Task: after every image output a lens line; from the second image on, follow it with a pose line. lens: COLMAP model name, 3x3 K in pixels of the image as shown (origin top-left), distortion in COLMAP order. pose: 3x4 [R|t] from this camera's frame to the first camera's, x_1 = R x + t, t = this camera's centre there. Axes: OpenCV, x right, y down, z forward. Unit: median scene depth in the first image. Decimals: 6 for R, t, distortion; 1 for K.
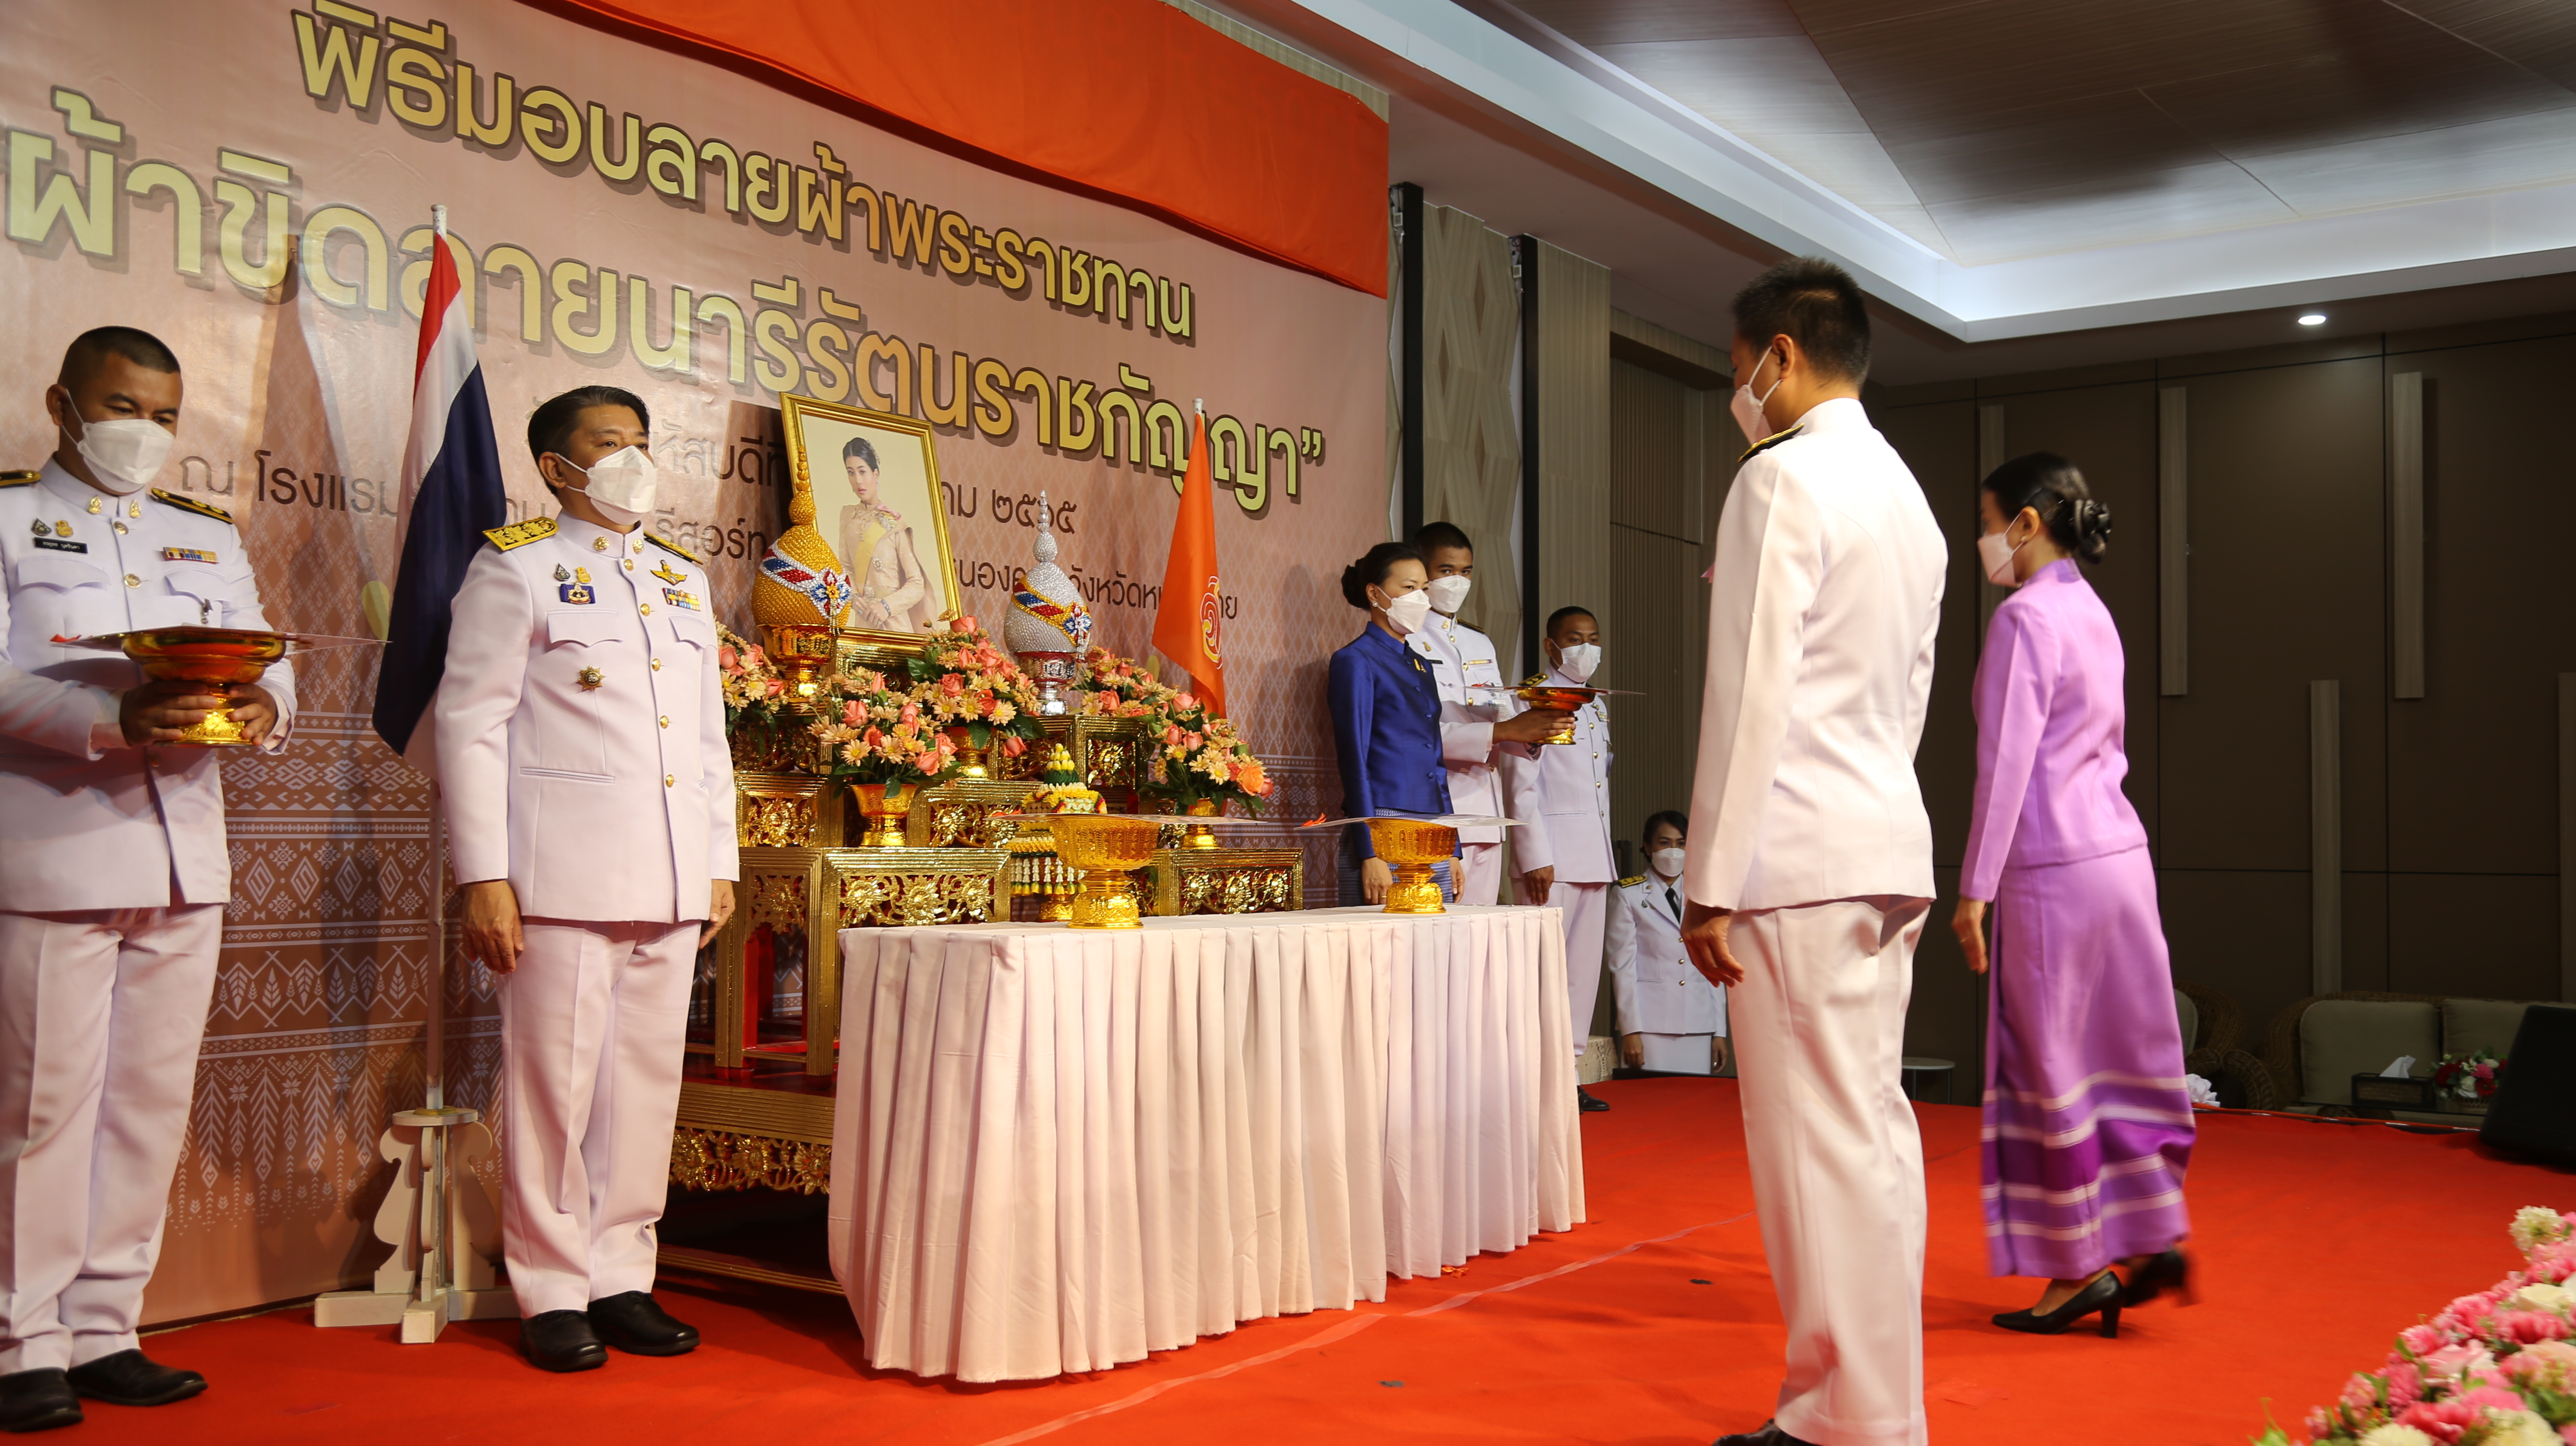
lens RADIAL K [[2350.0, 0, 1288.0], [0, 2350.0, 723.0], [0, 0, 1]] dist [0.034800, 0.003145]
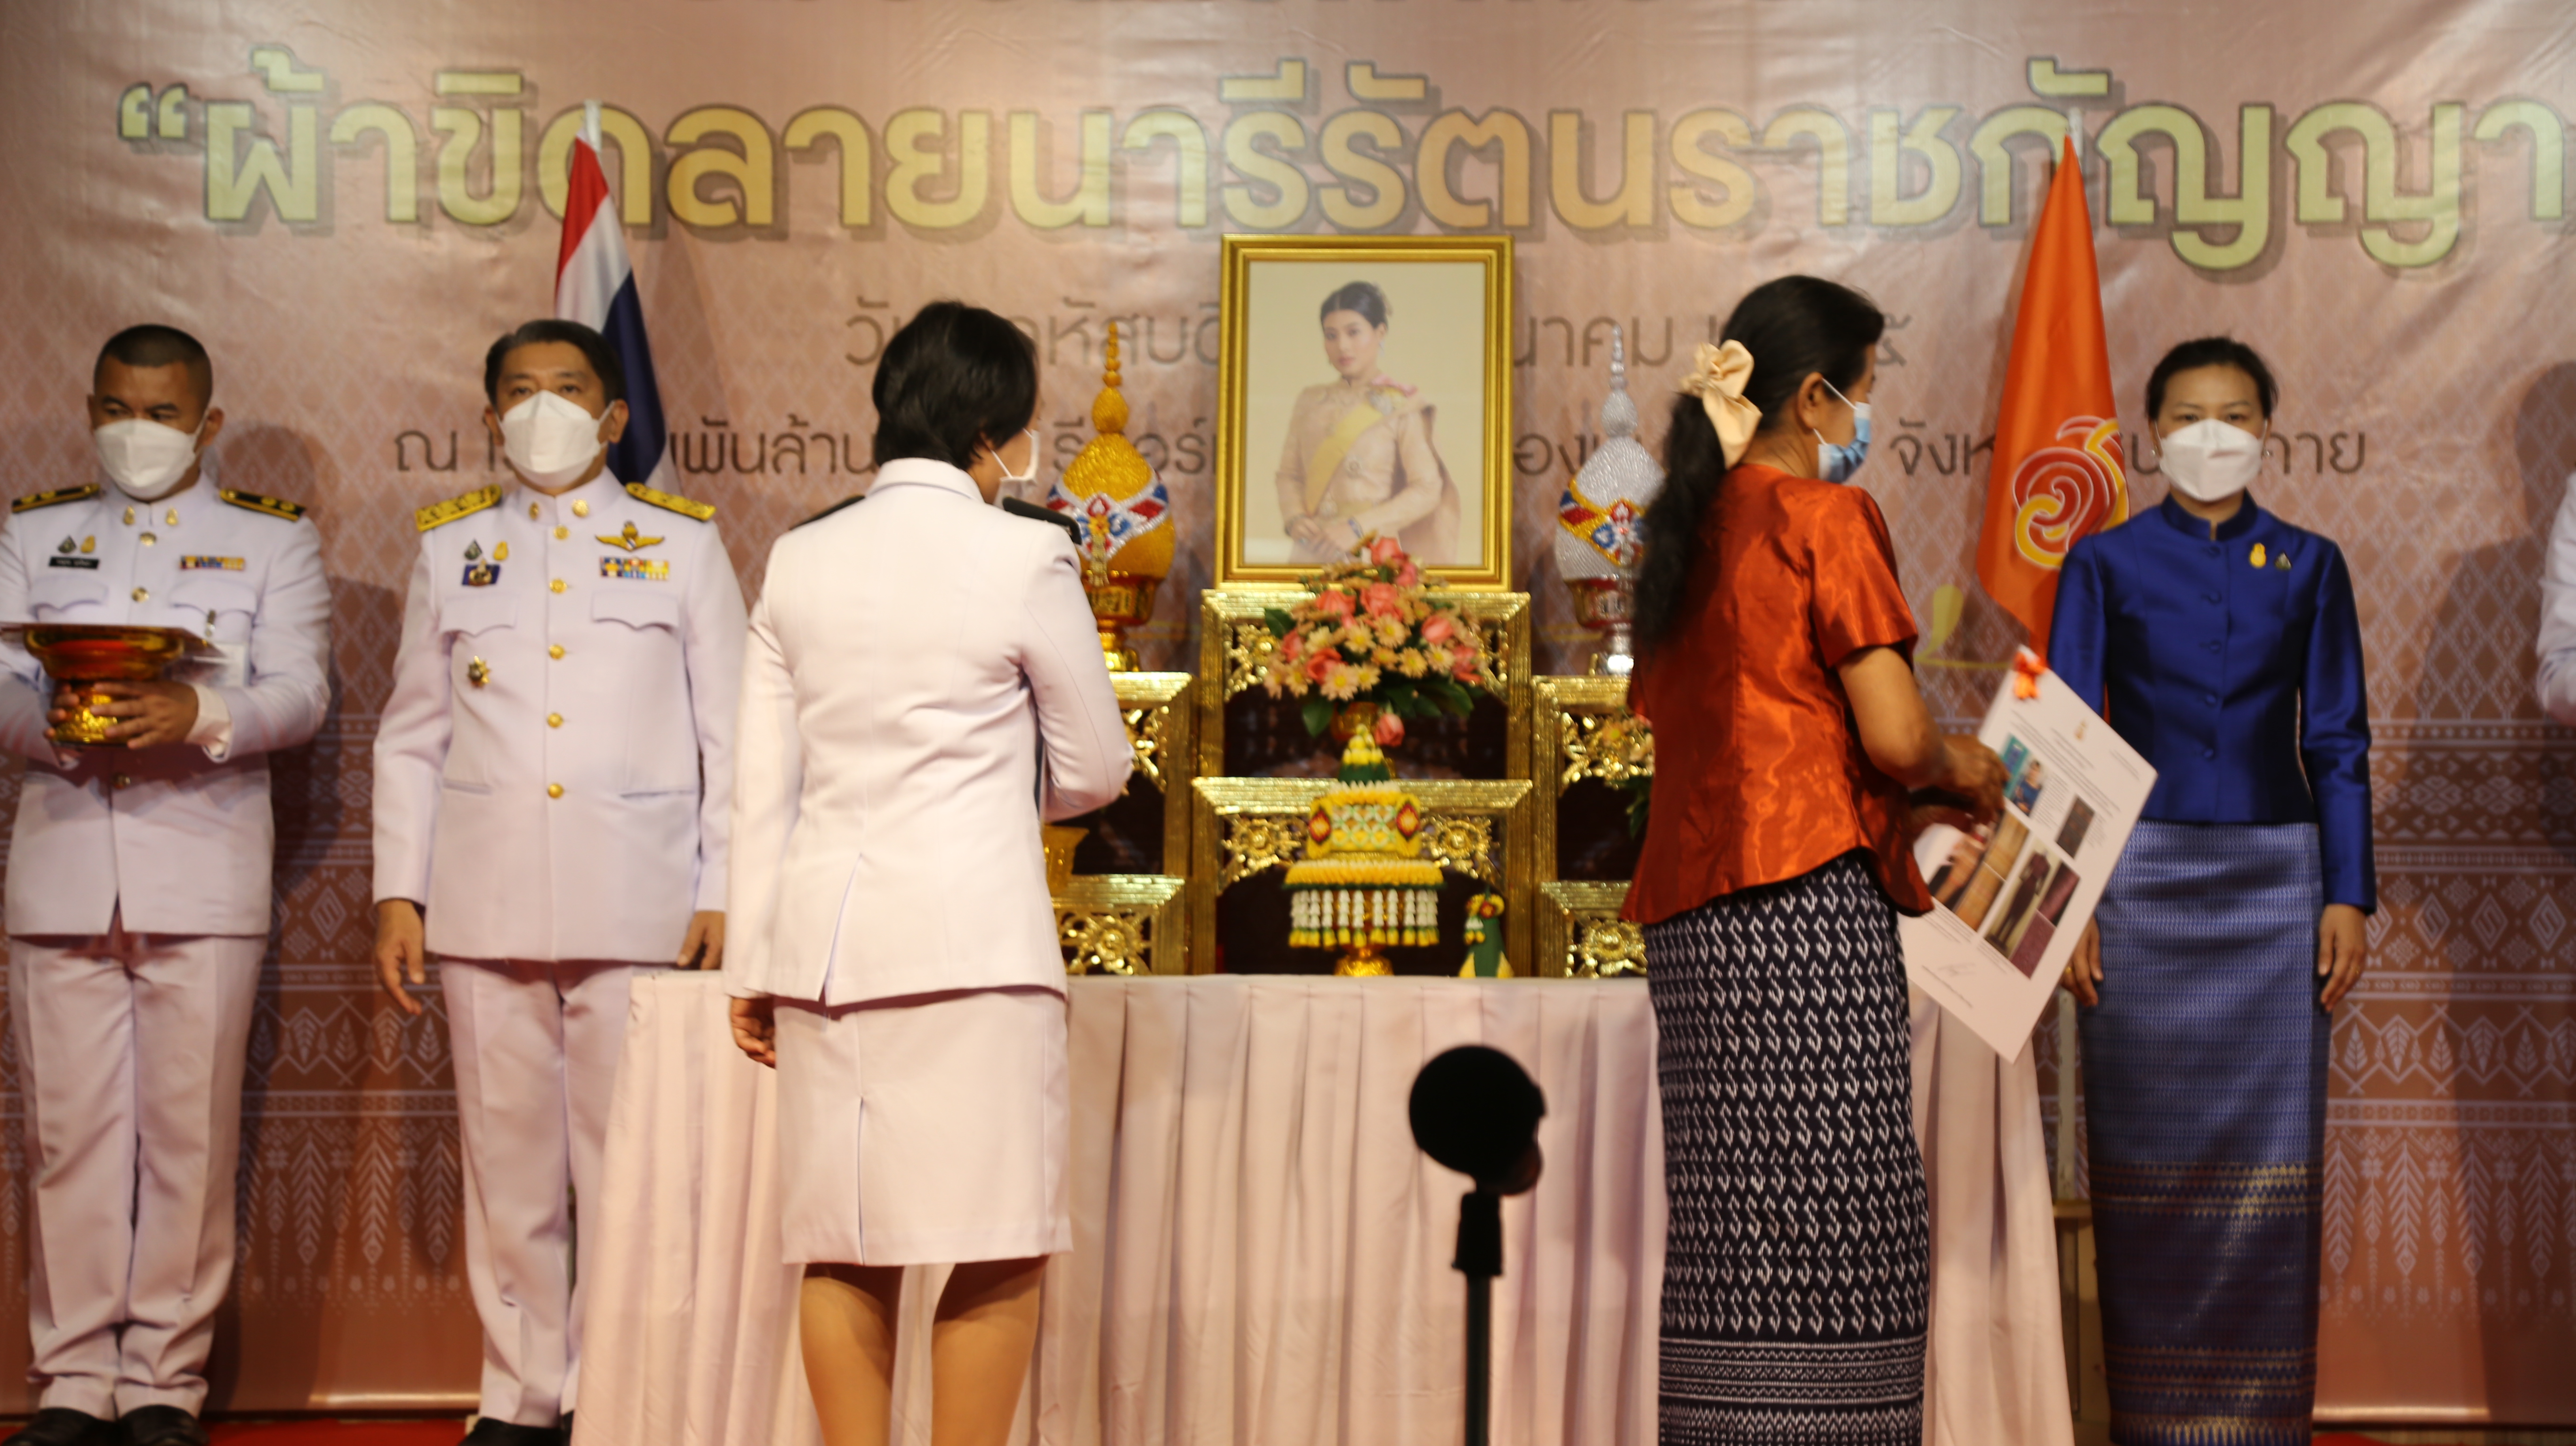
lens RADIAL K [[5276.9, 0, 1288.0], [0, 5276.9, 723.0], [0, 0, 1]] dist [0.378556, 0.350826]
pose [[0.591815, -0.031725, -0.805449, 1.045767], [0.039324, 0.999172, -0.010462, 0.022160], [0.805114, -0.025482, 0.592572, 0.071406]]
